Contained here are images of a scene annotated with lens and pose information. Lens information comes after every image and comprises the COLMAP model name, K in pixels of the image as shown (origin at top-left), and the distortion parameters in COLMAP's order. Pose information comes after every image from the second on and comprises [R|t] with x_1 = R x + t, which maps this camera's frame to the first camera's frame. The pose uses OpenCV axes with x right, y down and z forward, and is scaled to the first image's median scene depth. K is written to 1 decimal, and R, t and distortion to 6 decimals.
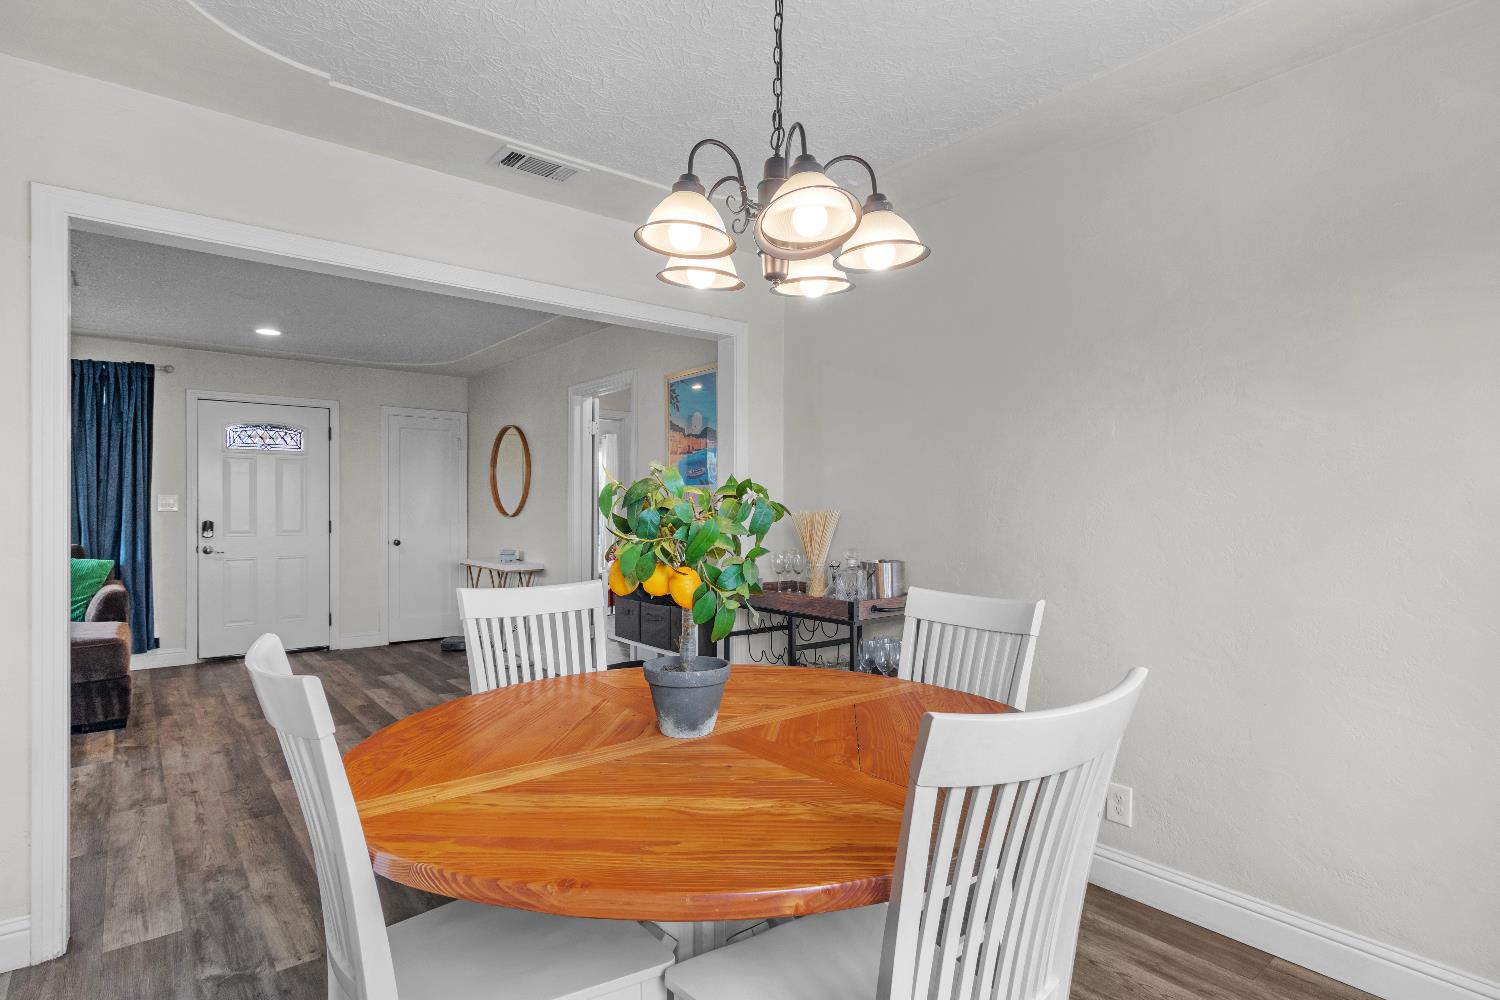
lens RADIAL K [[756.0, 0, 751.7], [0, 756.0, 505.0], [0, 0, 1]] dist [0.001347, 0.000464]
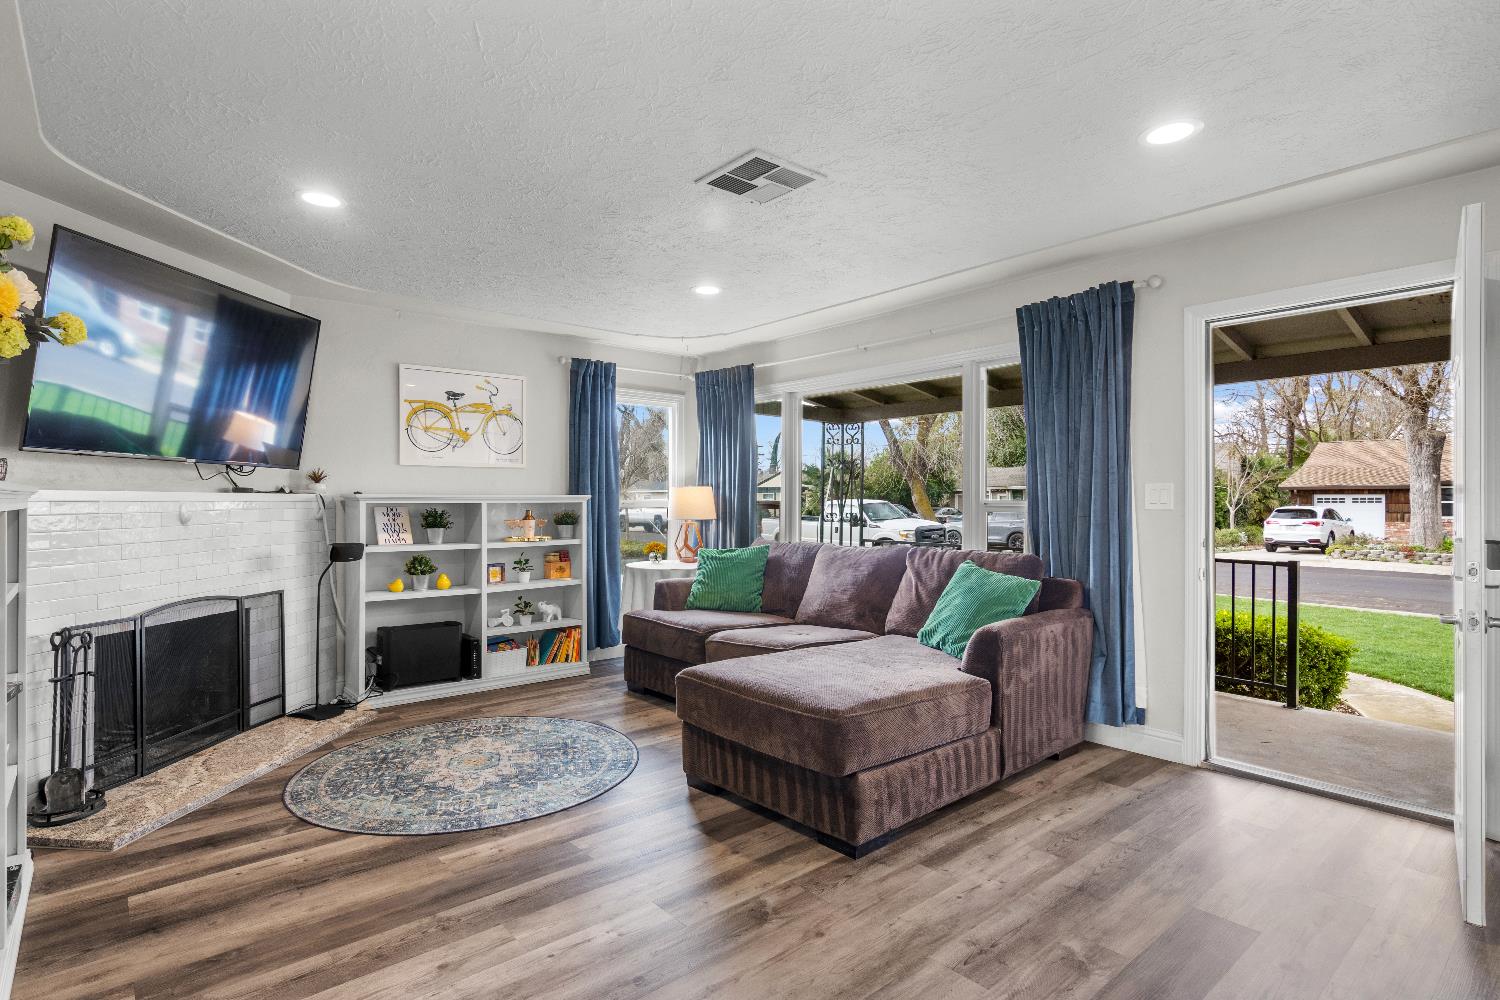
lens RADIAL K [[756.0, 0, 751.7], [0, 756.0, 505.0], [0, 0, 1]] dist [0.001347, 0.000464]
pose [[0.024868, -0.000983, -0.999690, -0.153343], [0.002642, 0.999996, -0.000918, 0.003346], [0.999687, -0.002618, 0.024871, 0.655055]]
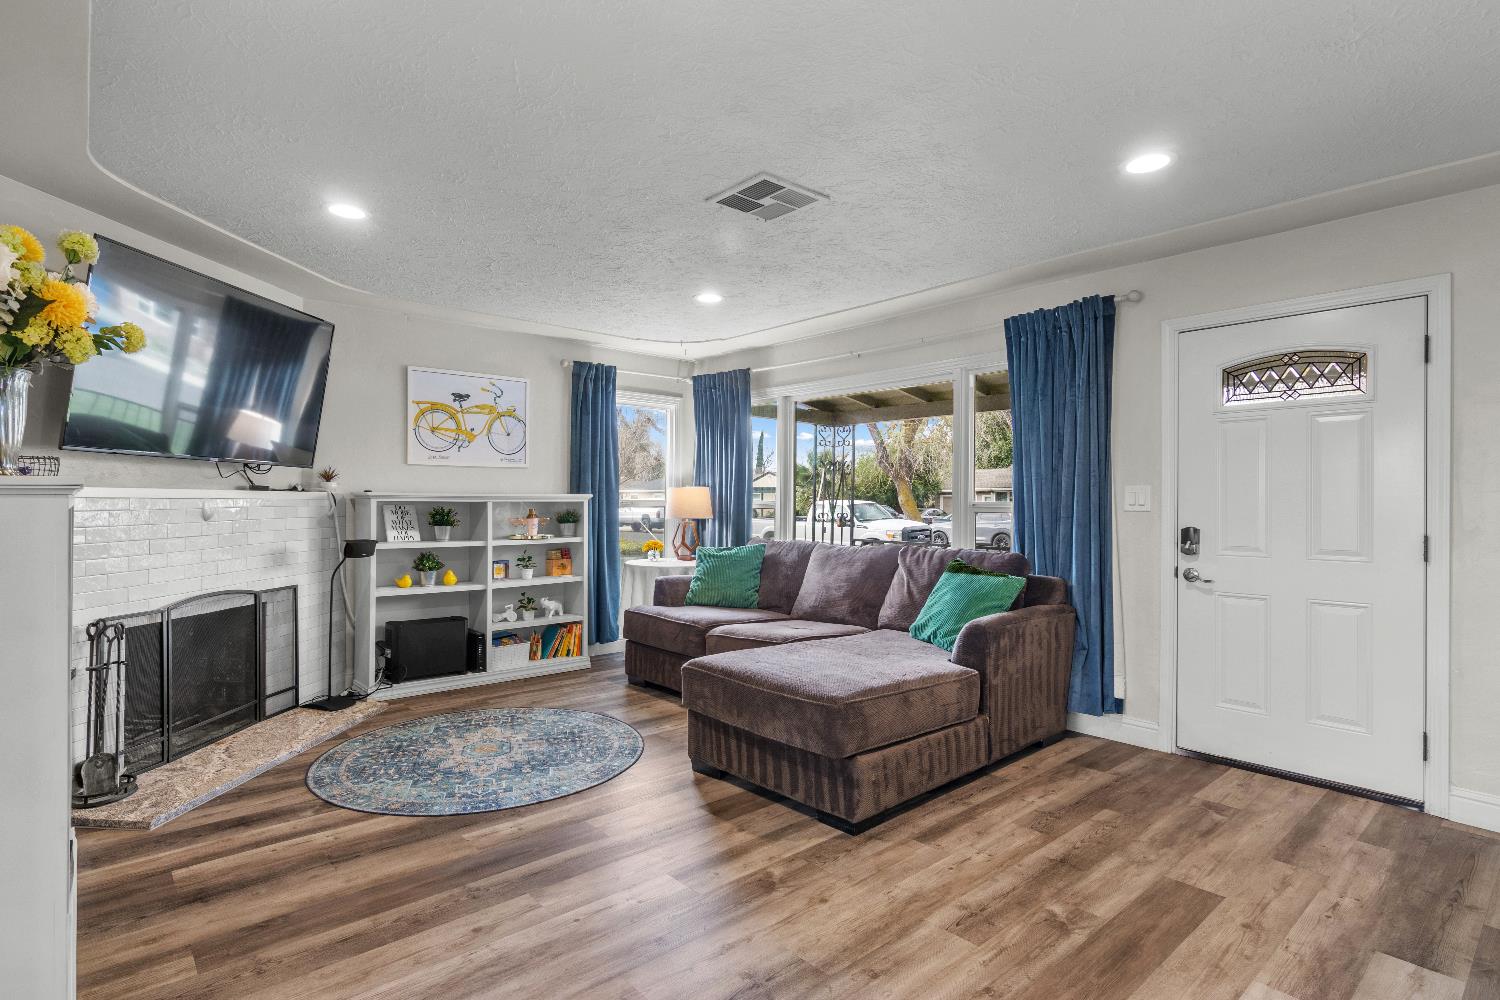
lens RADIAL K [[756.0, 0, 751.7], [0, 756.0, 505.0], [0, 0, 1]] dist [0.001347, 0.000464]
pose [[0.043853, -0.000928, -0.999038, -0.122860], [-0.002223, 0.999997, -0.001026, 0.003663], [0.999036, 0.002266, 0.043851, 0.640659]]
